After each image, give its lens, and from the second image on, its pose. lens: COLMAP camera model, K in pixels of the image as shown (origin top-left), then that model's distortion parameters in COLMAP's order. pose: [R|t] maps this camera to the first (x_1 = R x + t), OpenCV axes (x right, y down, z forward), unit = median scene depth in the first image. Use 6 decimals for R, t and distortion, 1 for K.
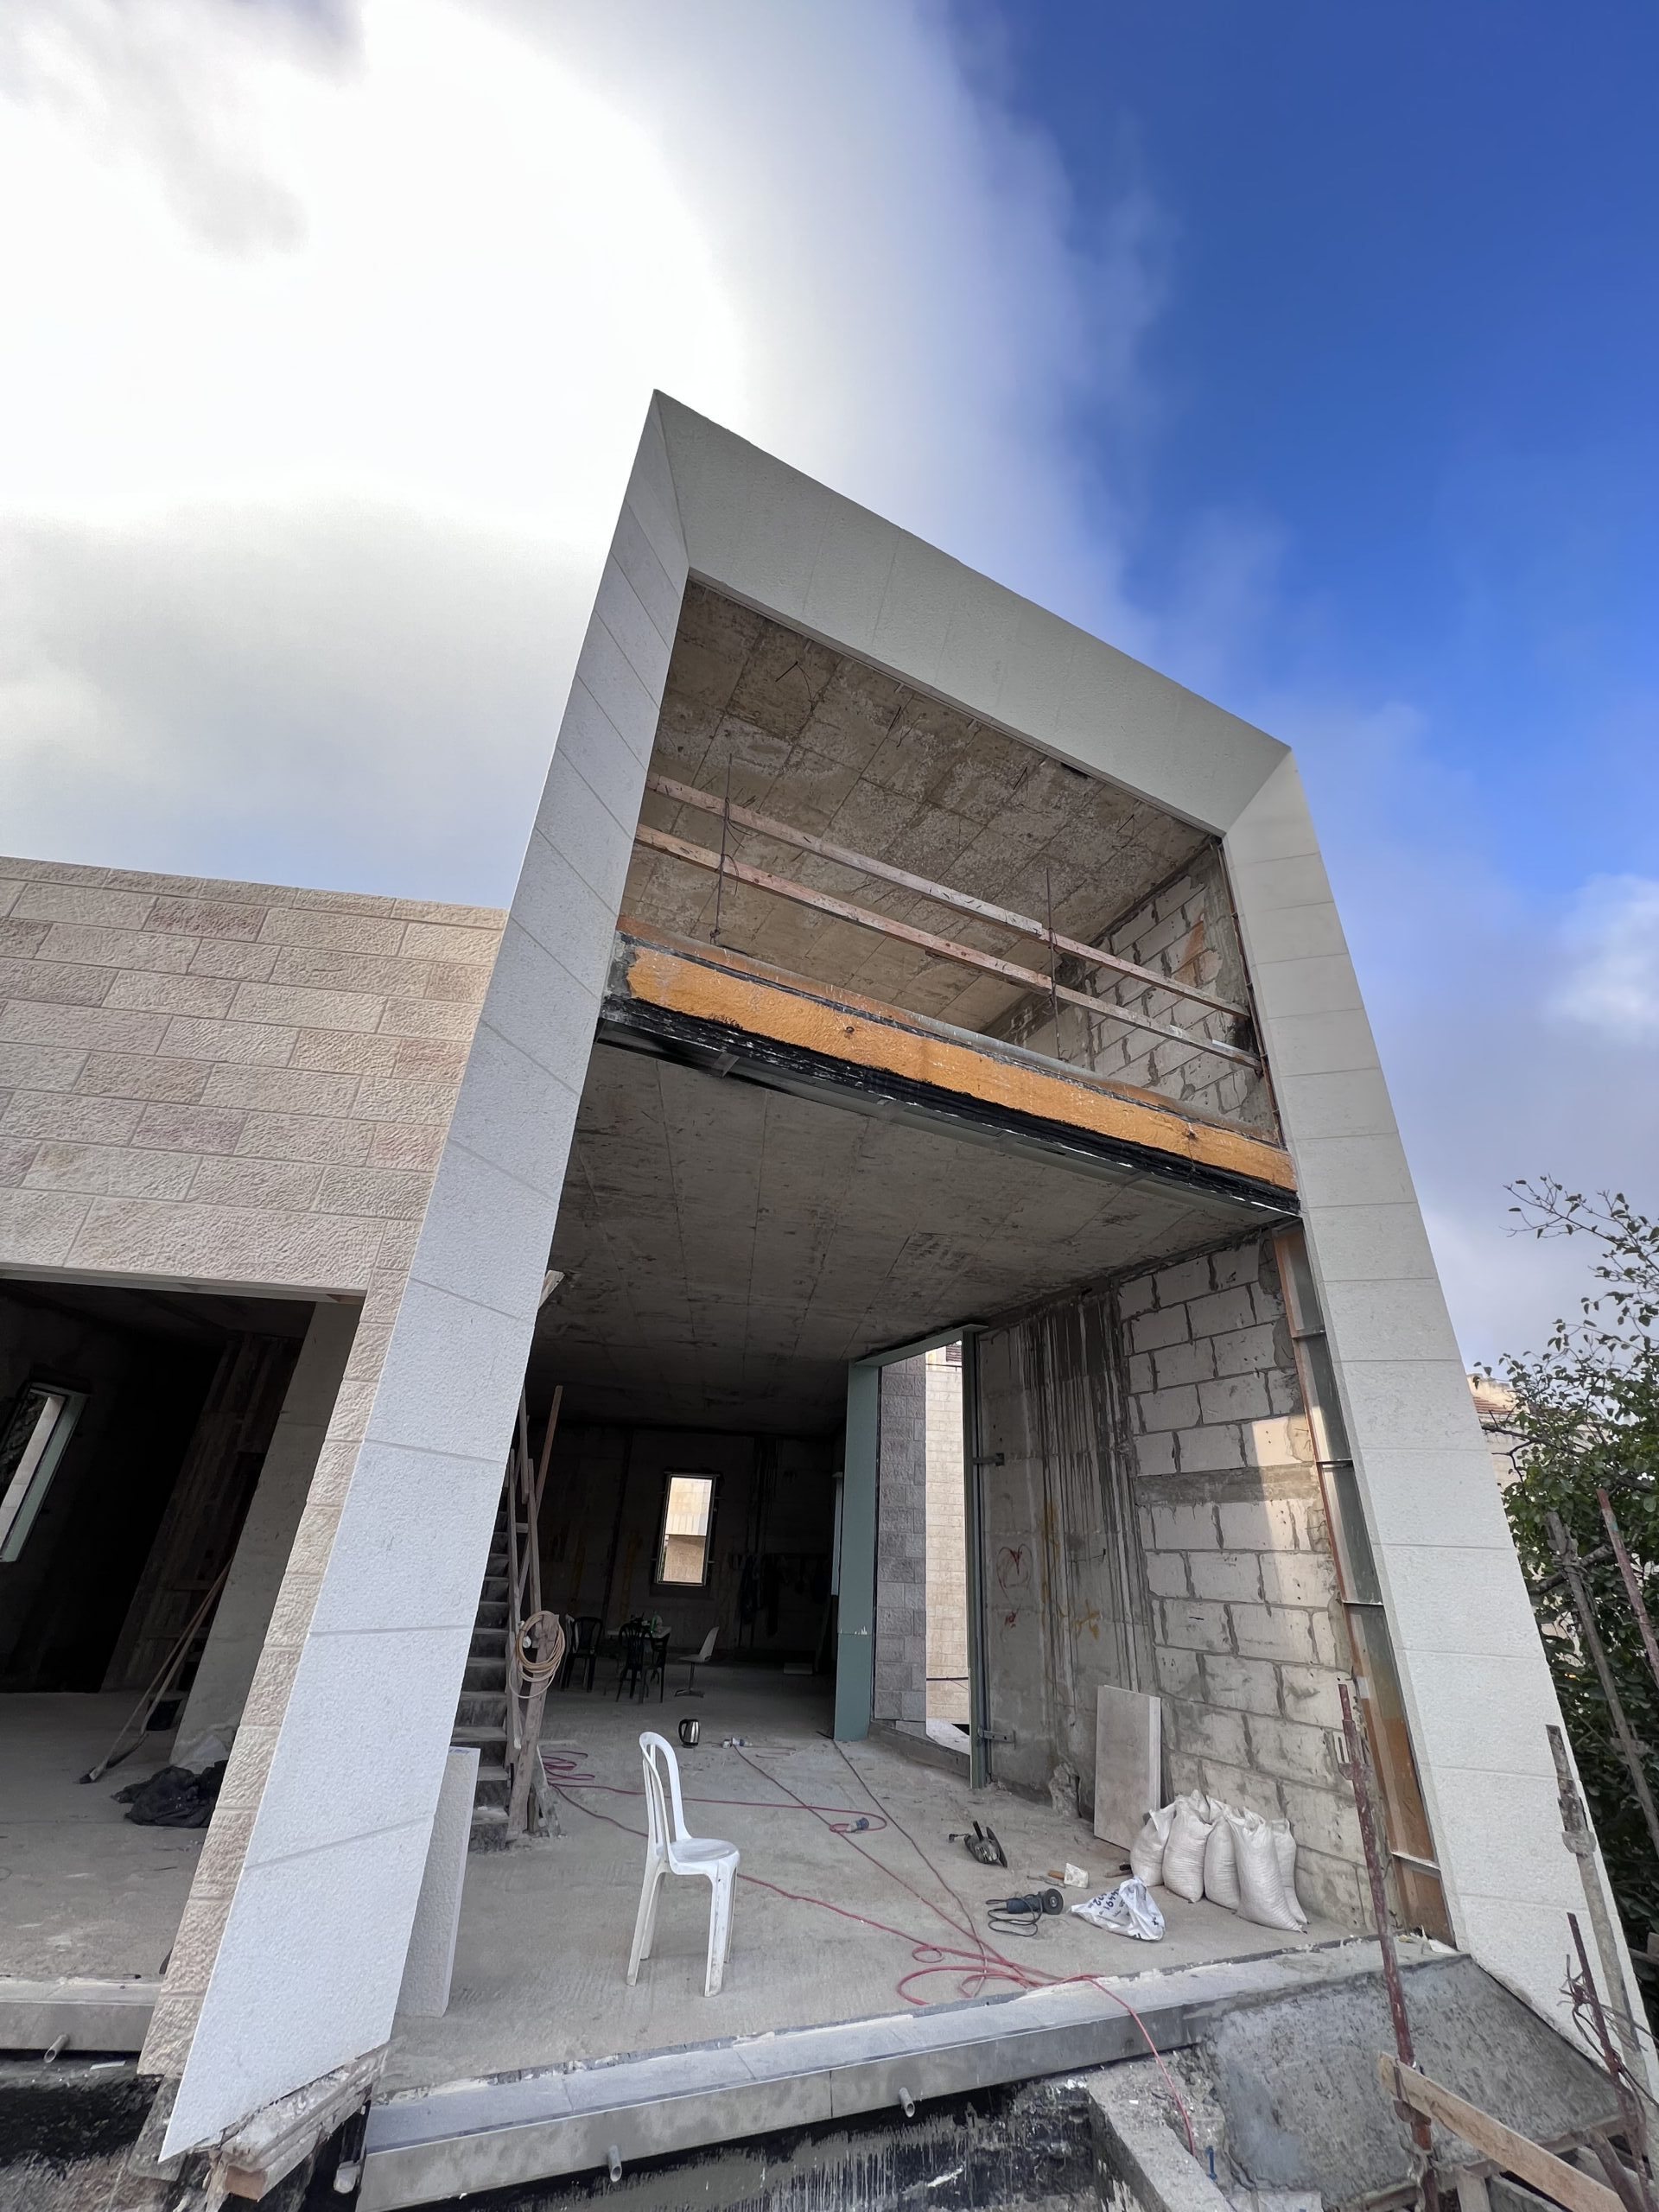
lens RADIAL K [[880.6, 0, 828.8], [0, 880.6, 1107.5], [0, 0, 1]] dist [-0.002549, 0.000804]
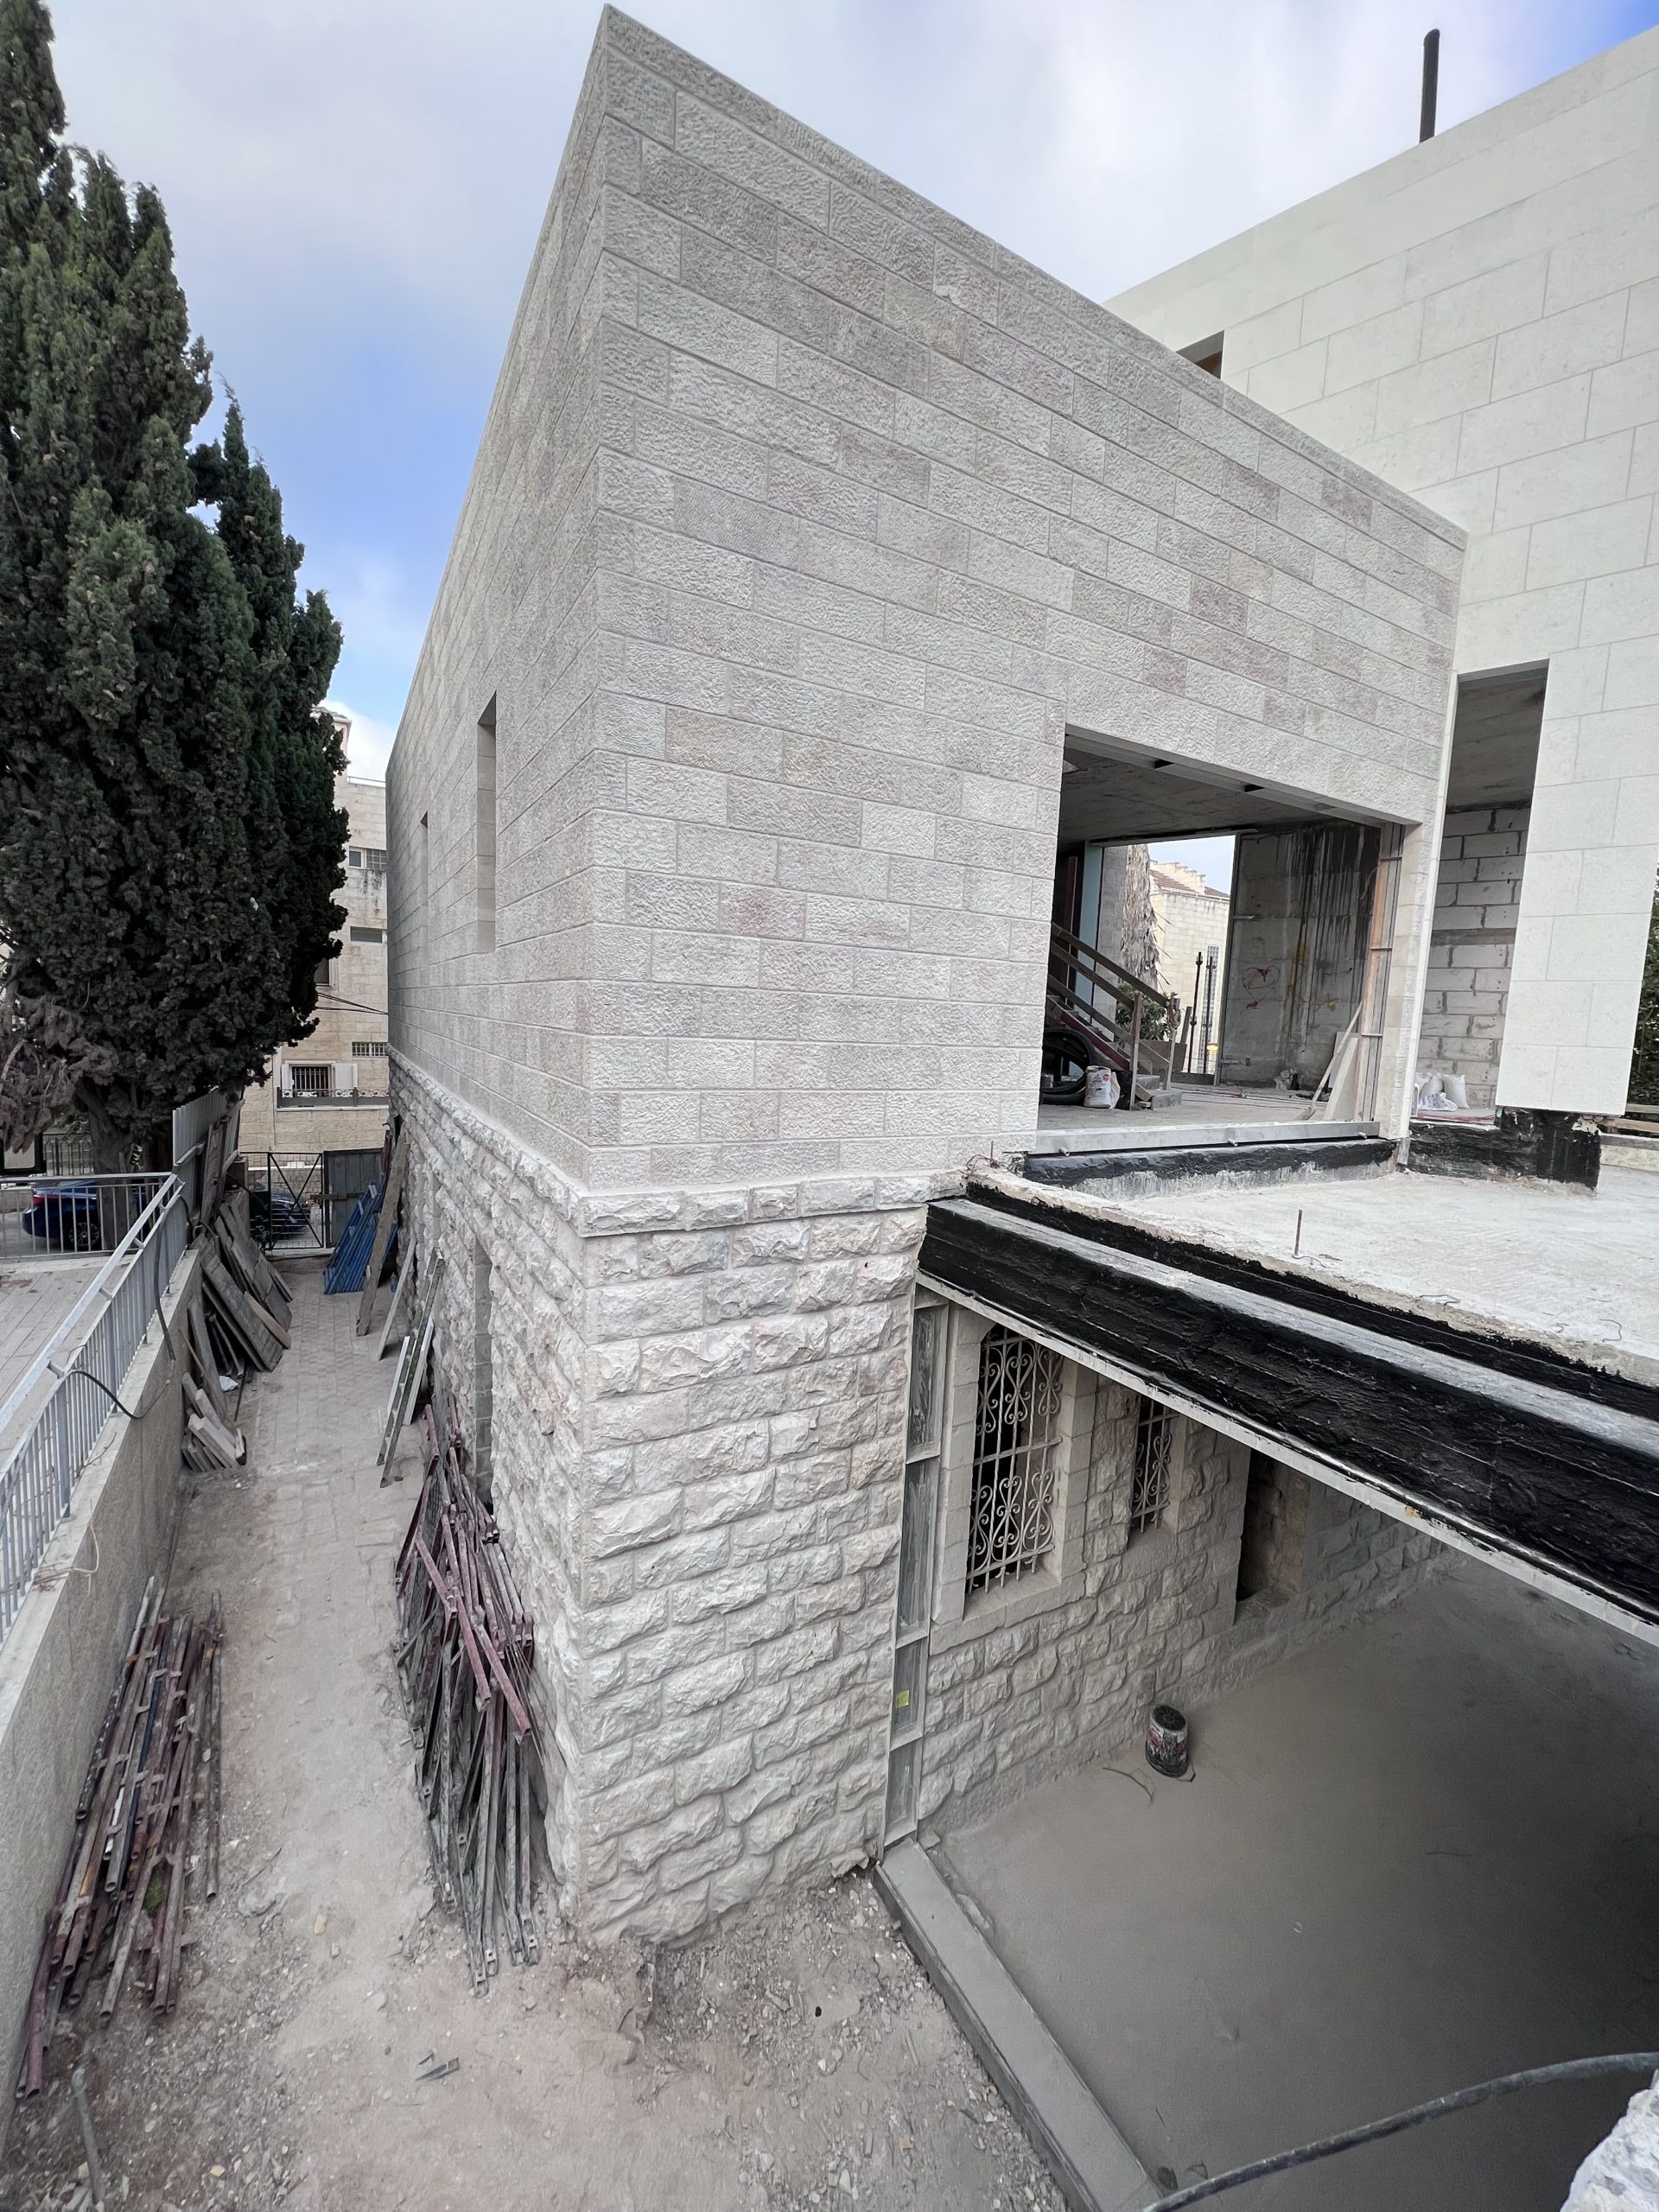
lens RADIAL K [[880.6, 0, 827.5], [0, 880.6, 1109.1], [0, 0, 1]] dist [-0.002549, 0.000804]
pose [[0.915903, -0.052917, 0.397897, -1.742561], [-0.183465, 0.826485, 0.532225, -0.026724], [-0.357020, -0.560466, 0.747271, -0.156666]]
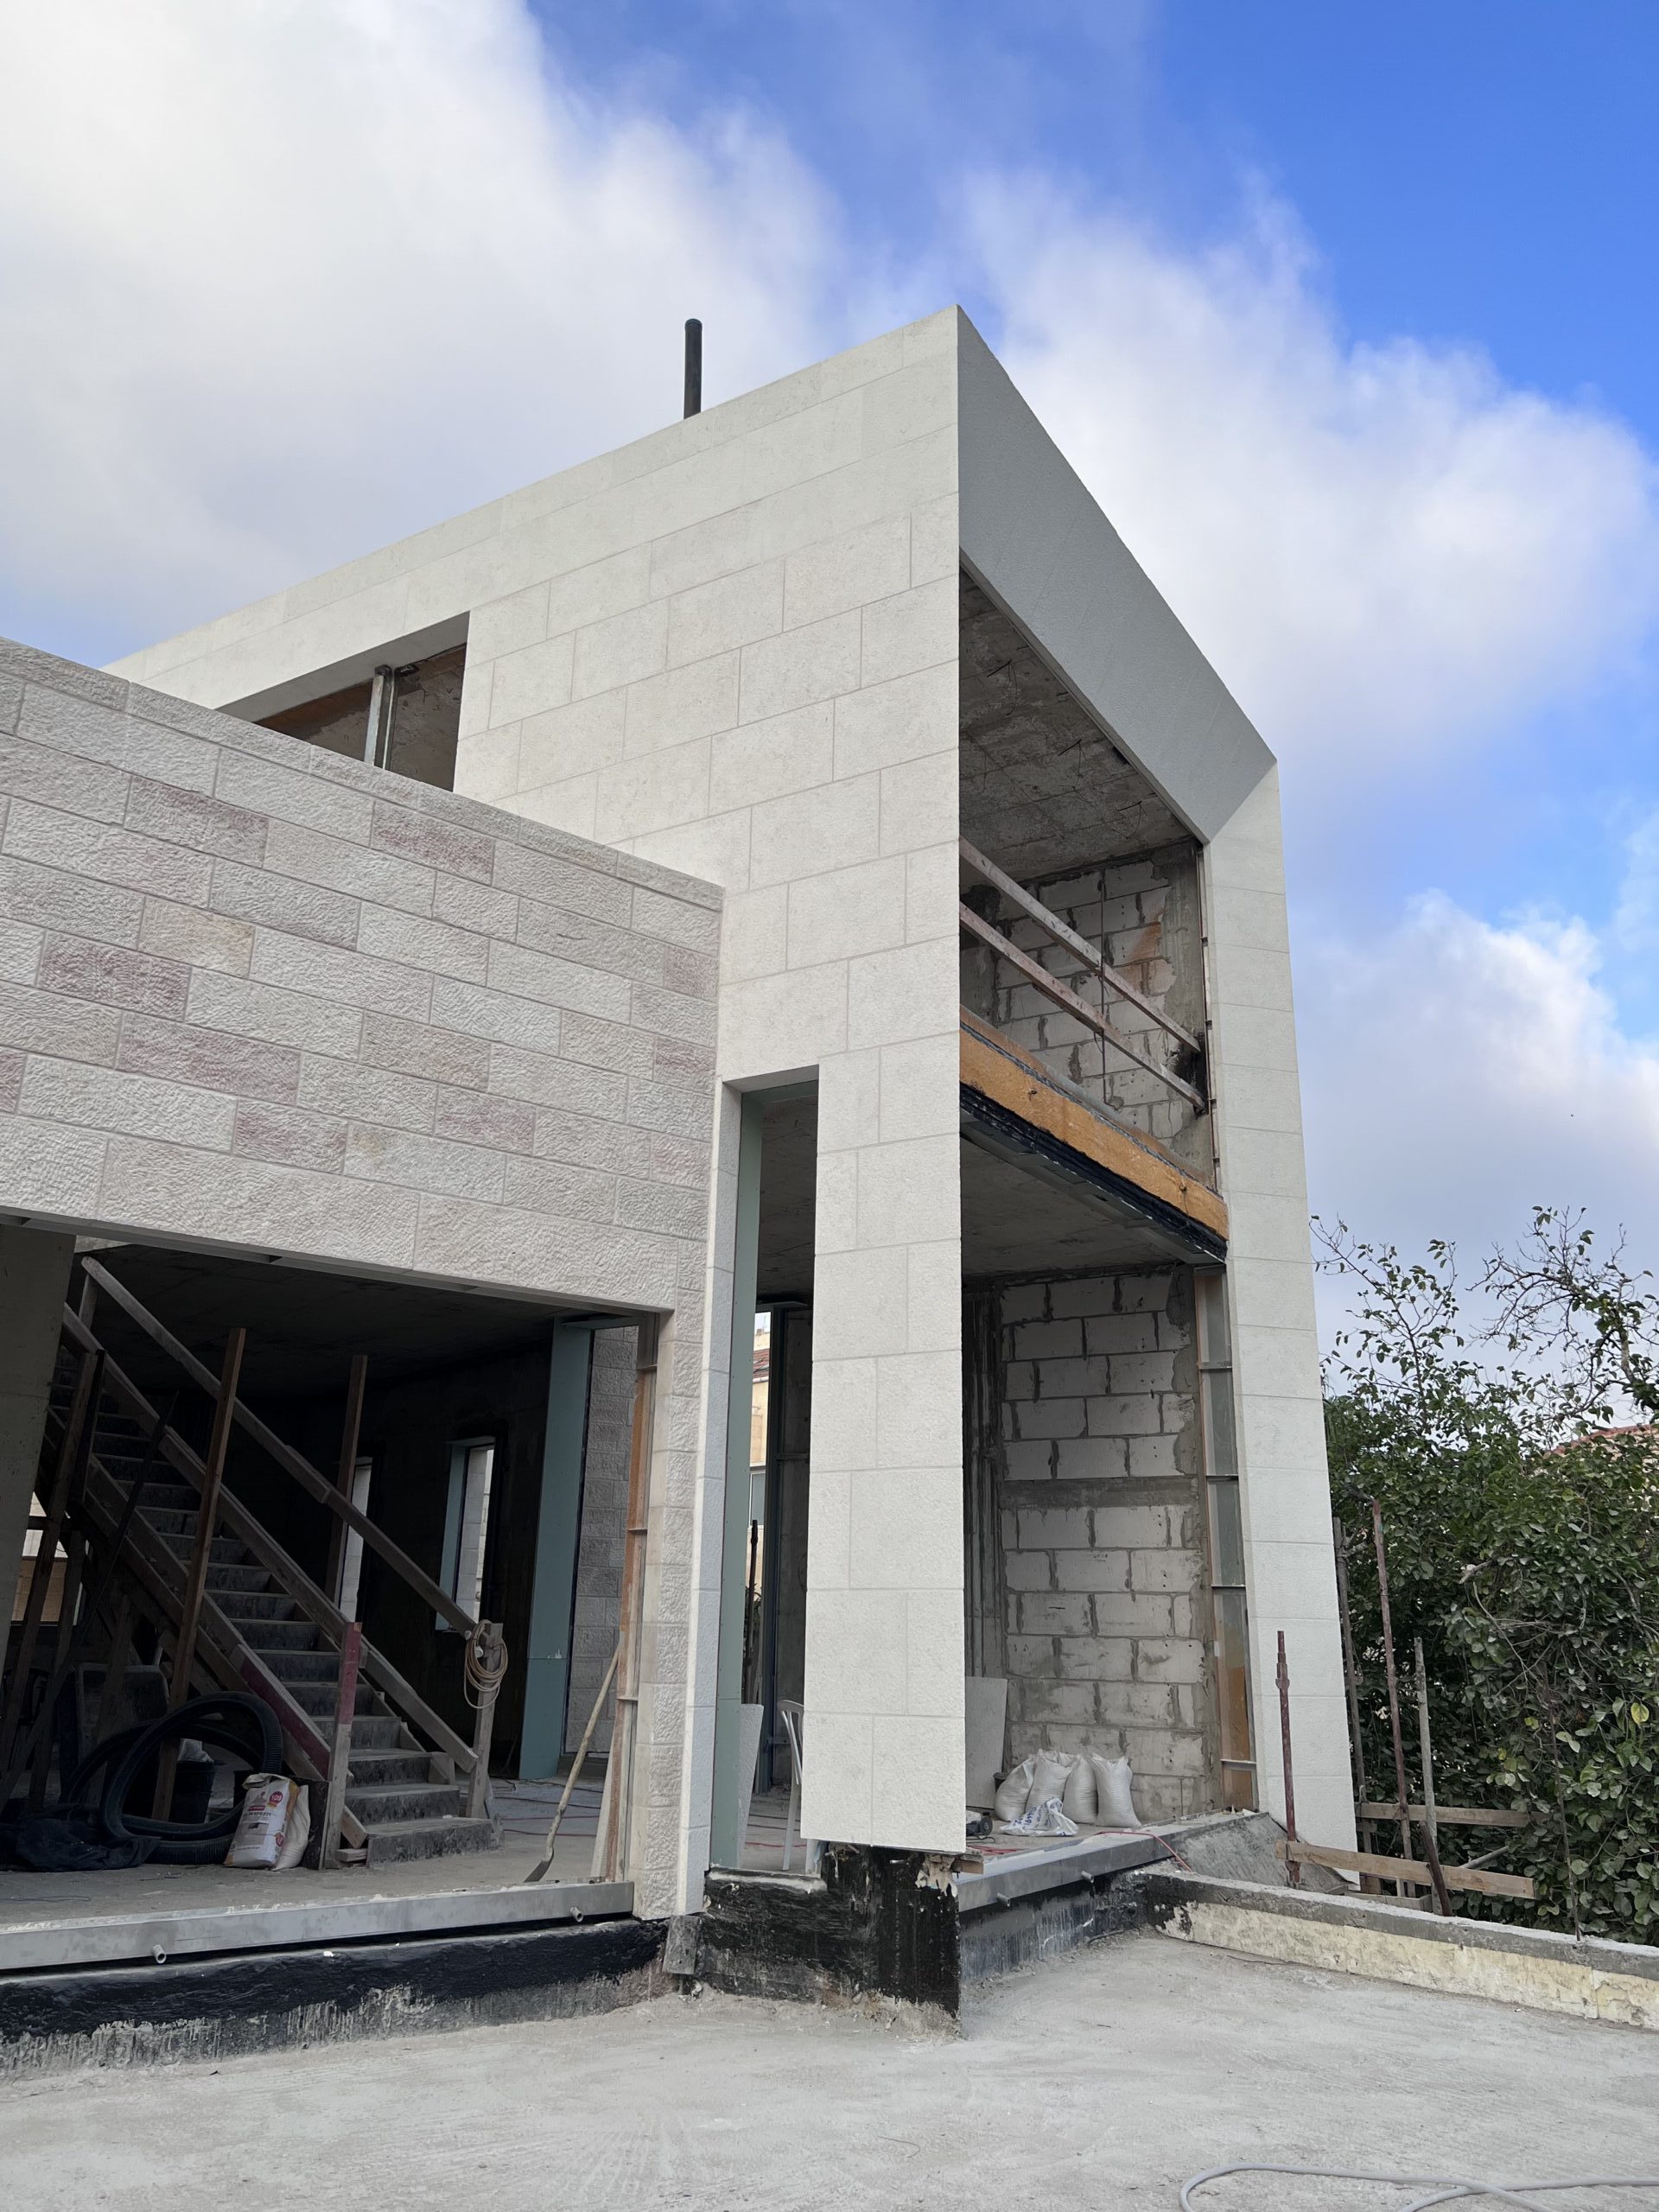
lens RADIAL K [[1666.5, 0, 841.0], [0, 1666.5, 1087.0], [0, 0, 1]] dist [0.058277, -0.069715]
pose [[0.841998, 0.136722, 0.521869, -1.052094], [-0.228643, 0.966615, 0.115660, -0.234737], [-0.488633, -0.216707, 0.845148, -0.514577]]
